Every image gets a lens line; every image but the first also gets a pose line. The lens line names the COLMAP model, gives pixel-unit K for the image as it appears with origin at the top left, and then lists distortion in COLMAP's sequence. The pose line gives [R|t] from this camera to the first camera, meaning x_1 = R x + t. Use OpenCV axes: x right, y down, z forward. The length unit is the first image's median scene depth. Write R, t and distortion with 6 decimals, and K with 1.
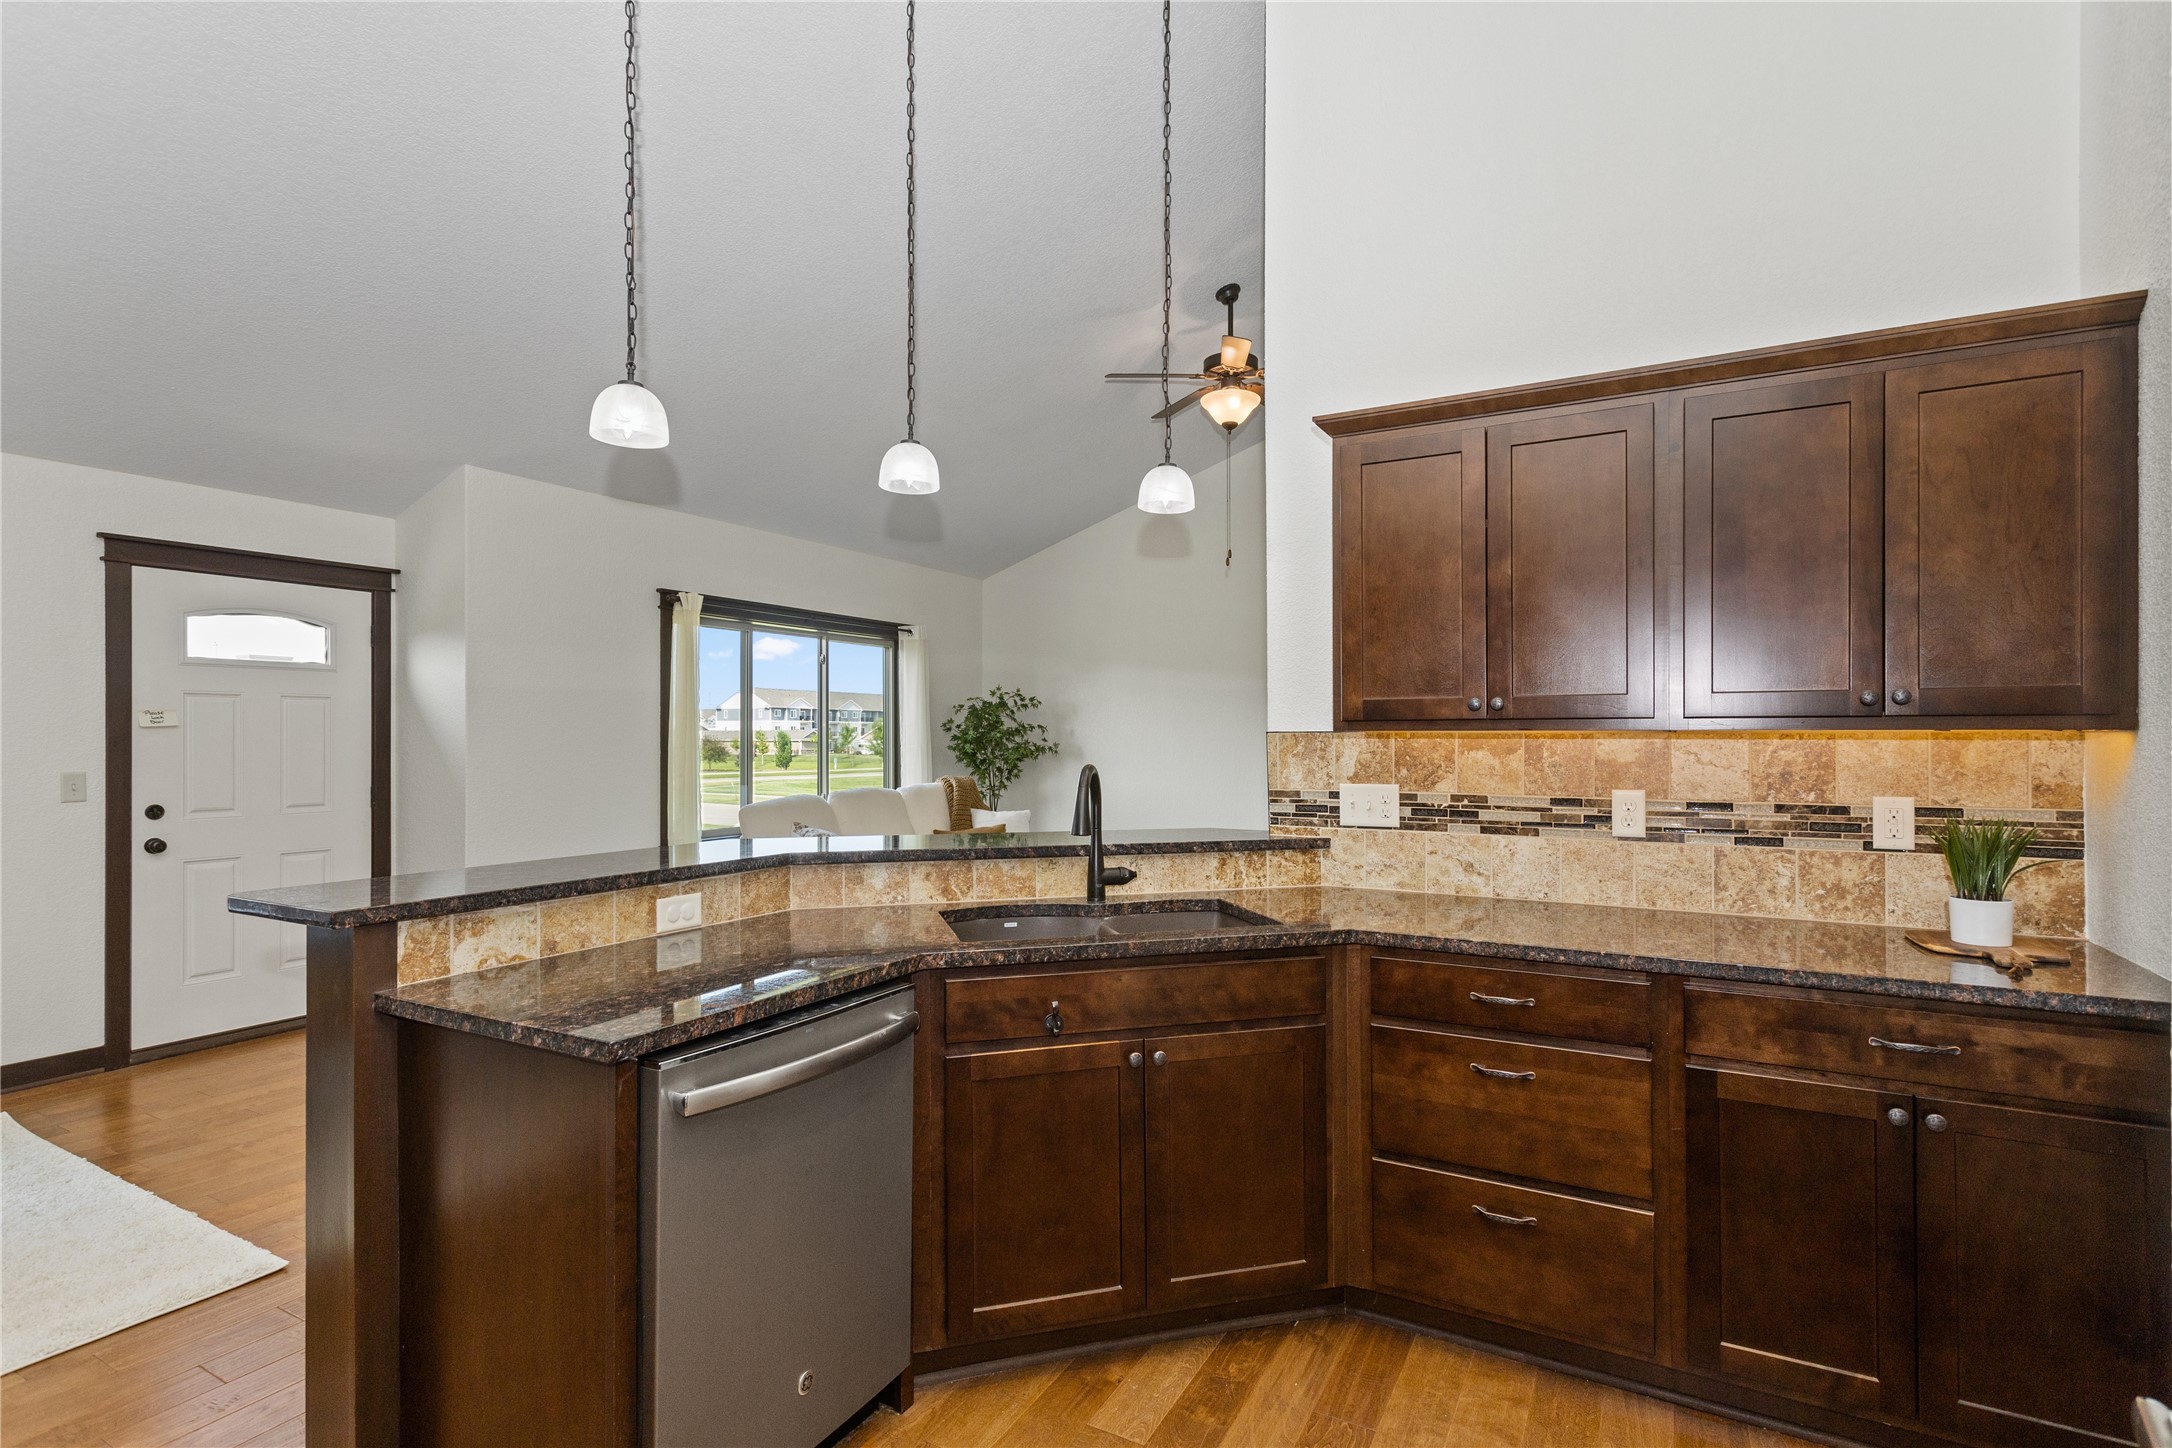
lens RADIAL K [[1055.8, 0, 1082.0], [0, 1055.8, 736.1], [0, 0, 1]] dist [0.008122, 0.000824]
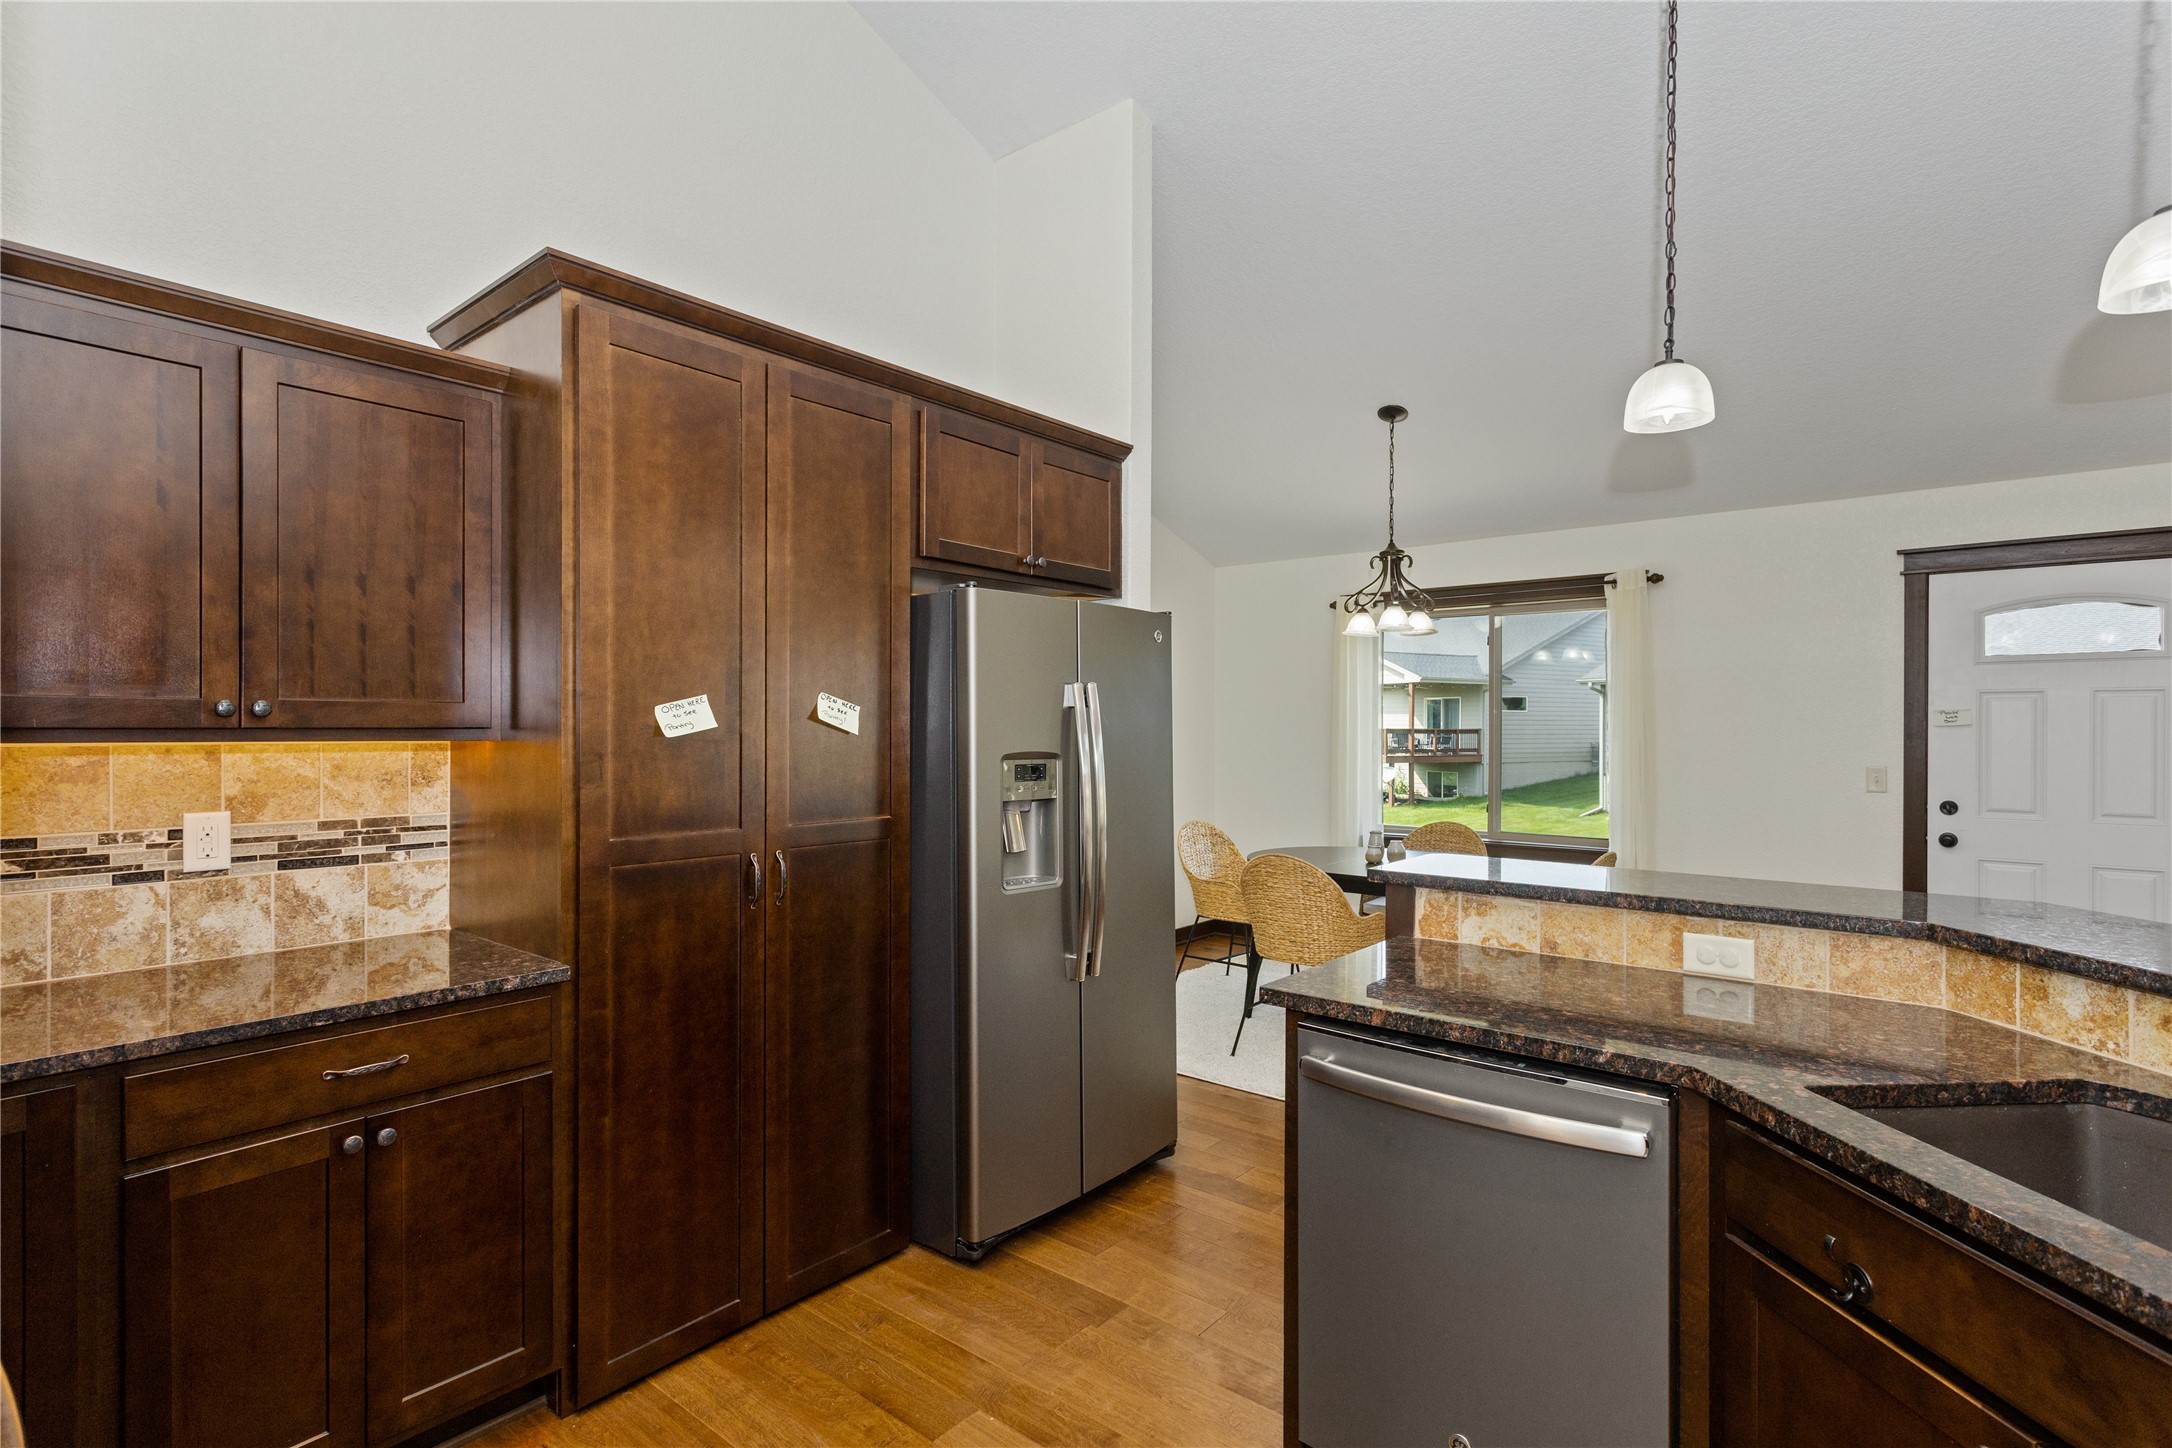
lens RADIAL K [[1055.8, 0, 1091.9], [0, 1055.8, 726.0], [0, 0, 1]] dist [0.008122, 0.000824]
pose [[-0.168710, 0.003680, -0.985659, 0.301069], [-0.001392, 0.999991, 0.003971, -0.011852], [0.985665, 0.002042, -0.168704, 0.354062]]
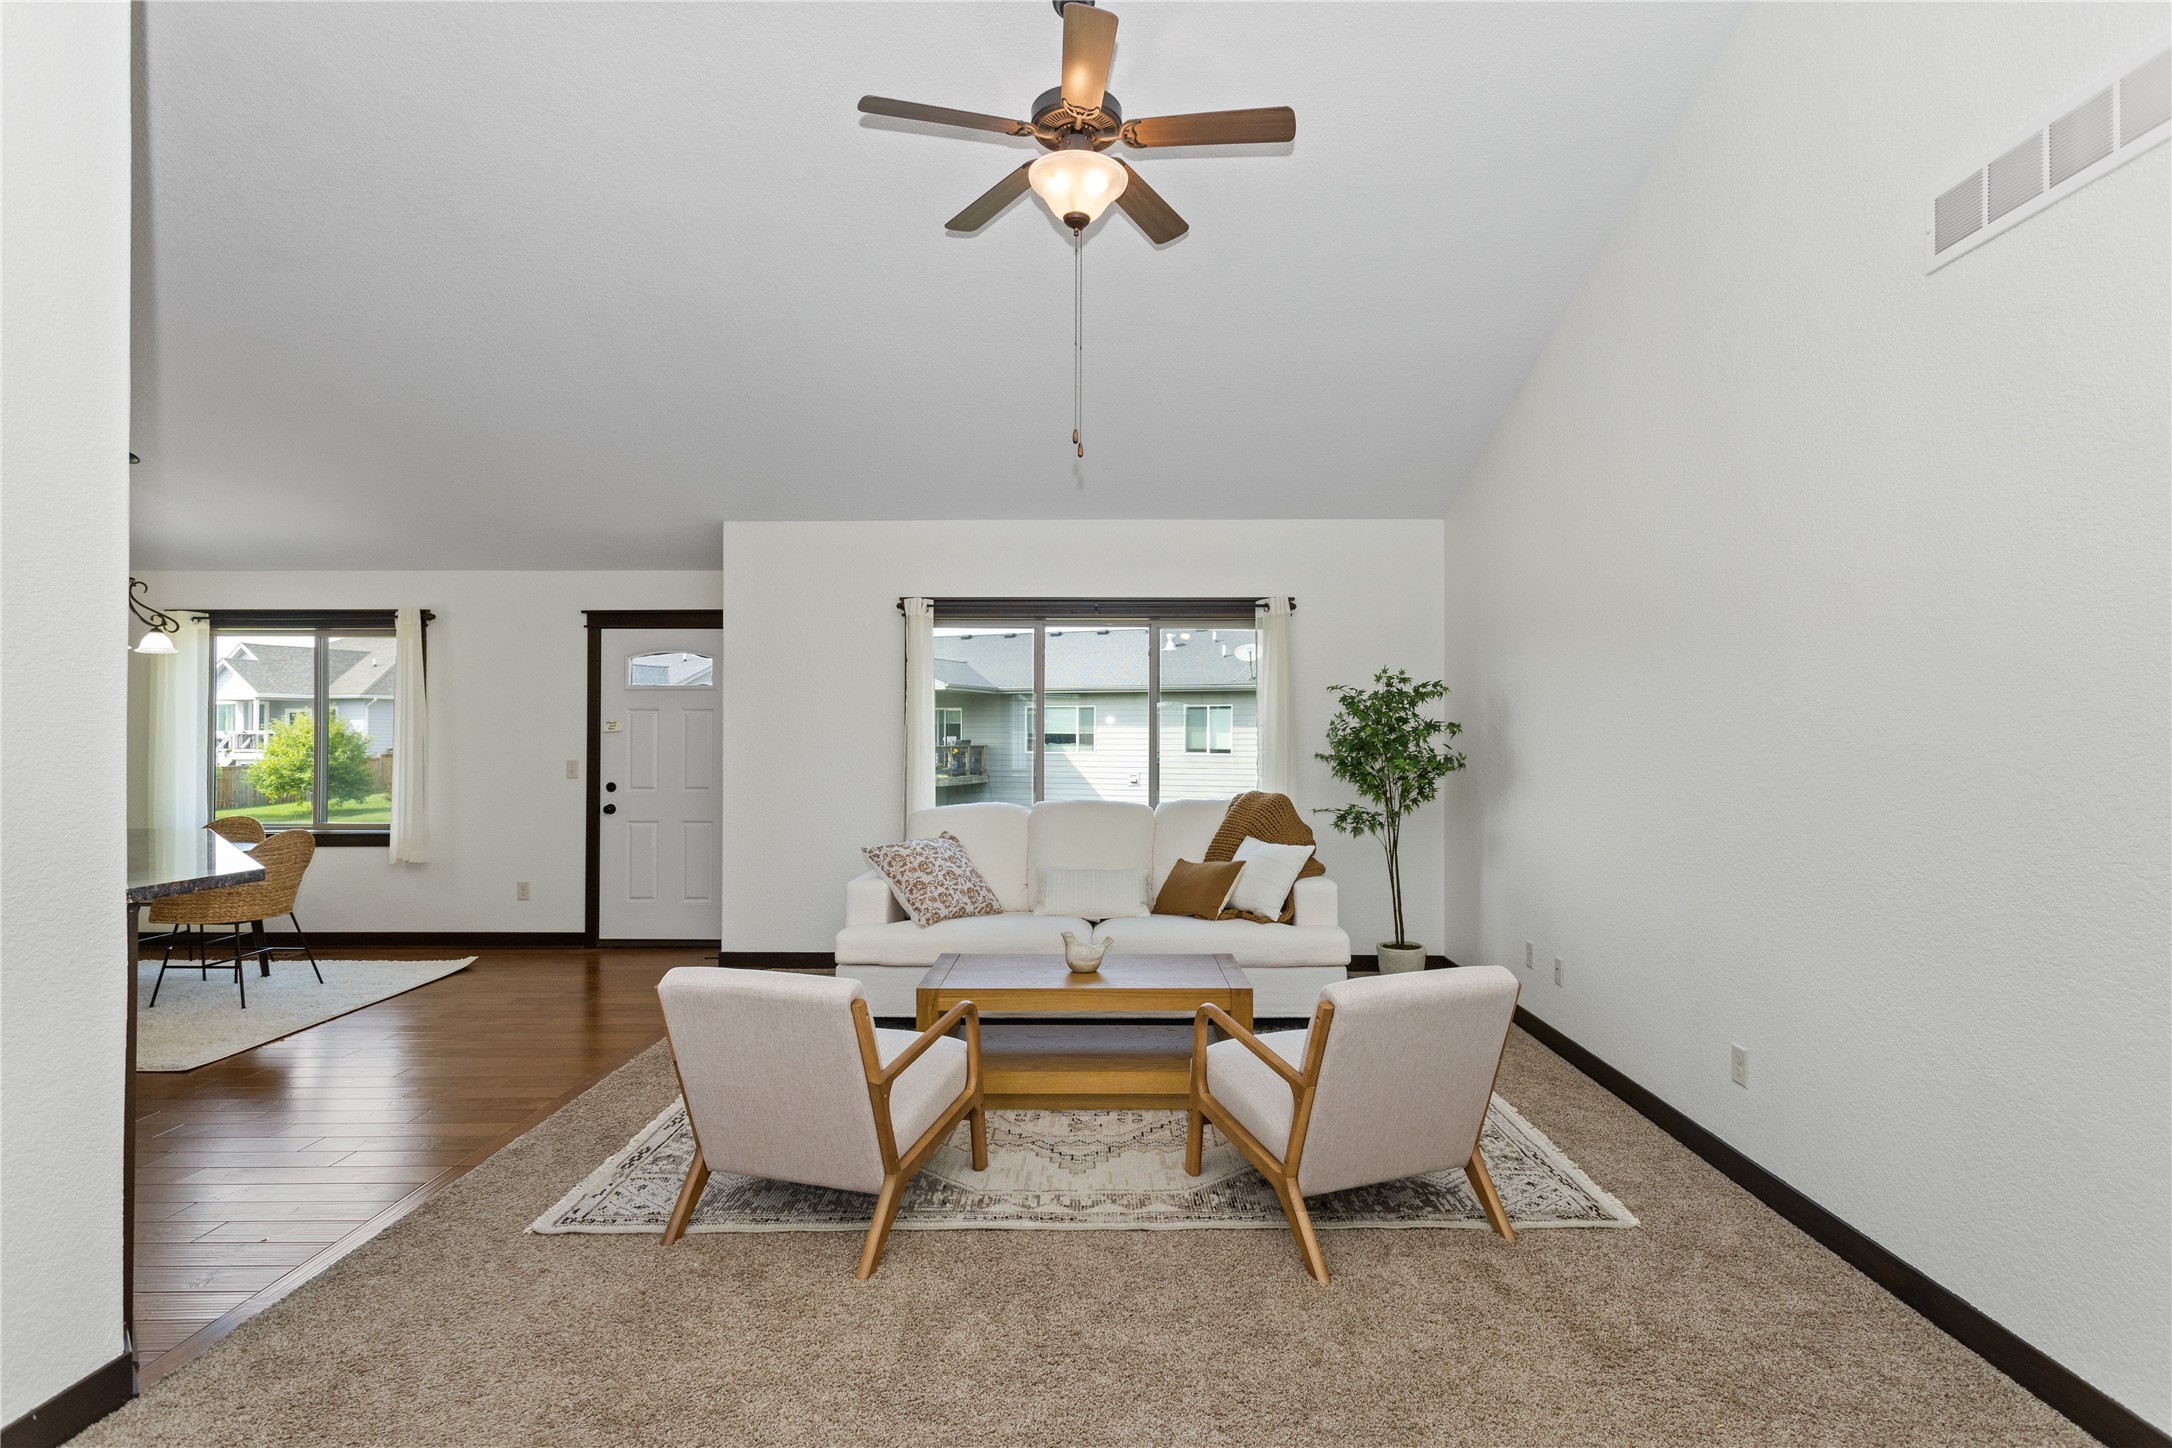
lens RADIAL K [[1055.8, 0, 1097.5], [0, 1055.8, 726.6], [0, 0, 1]] dist [0.008122, 0.000824]
pose [[0.479288, -0.003950, -0.877649, 0.825196], [-0.000892, 0.999987, -0.004988, -0.009009], [0.877657, 0.003174, 0.479278, 0.901387]]
